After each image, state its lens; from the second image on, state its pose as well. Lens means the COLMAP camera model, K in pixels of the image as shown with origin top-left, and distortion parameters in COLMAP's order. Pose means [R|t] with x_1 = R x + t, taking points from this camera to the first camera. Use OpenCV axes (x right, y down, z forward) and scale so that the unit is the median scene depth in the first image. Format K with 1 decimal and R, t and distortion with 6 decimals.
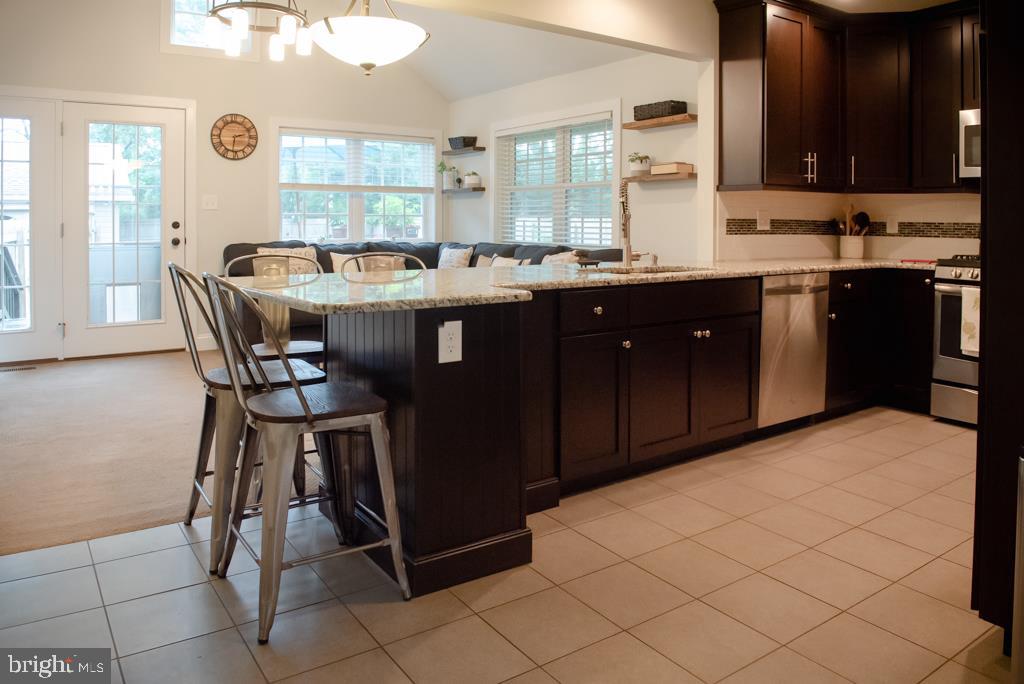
lens RADIAL K [[727.4, 0, 497.5], [0, 727.4, 227.6], [0, 0, 1]] dist [-0.039205, -0.007043]
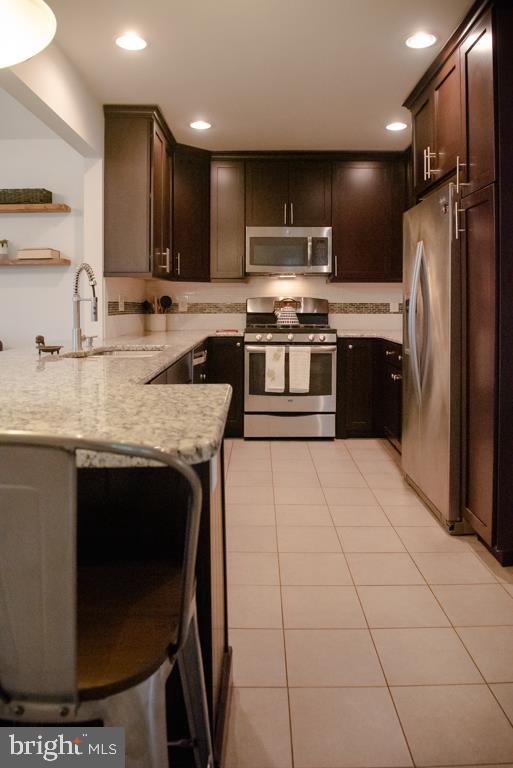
lens RADIAL K [[545.5, 0, 267.0], [0, 545.5, 315.9], [0, 0, 1]] dist [-0.039205, -0.007043]
pose [[0.549539, -0.028845, 0.834970, -0.225209], [0.012570, 0.999576, 0.026259, -0.008496], [-0.835373, -0.003935, 0.549669, 0.284791]]
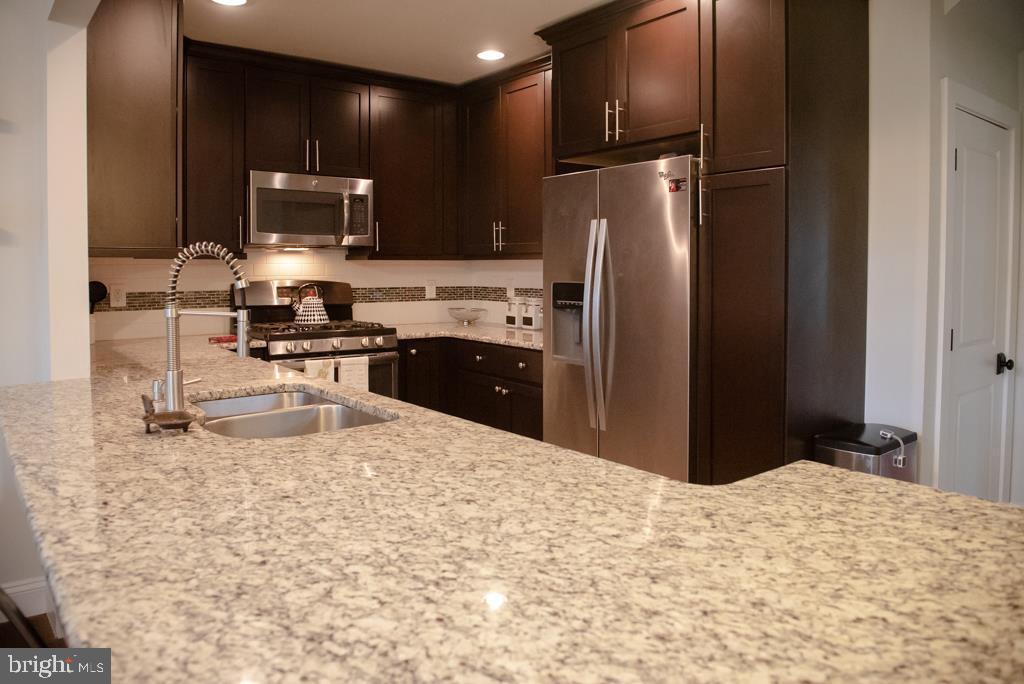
lens RADIAL K [[727.4, 0, 501.2], [0, 727.4, 279.5], [0, 0, 1]] dist [-0.039205, -0.007043]
pose [[-0.068185, -0.025848, 0.997338, -0.254652], [0.008884, 0.999609, 0.026515, -0.038215], [-0.997633, 0.010669, -0.067929, 0.611906]]
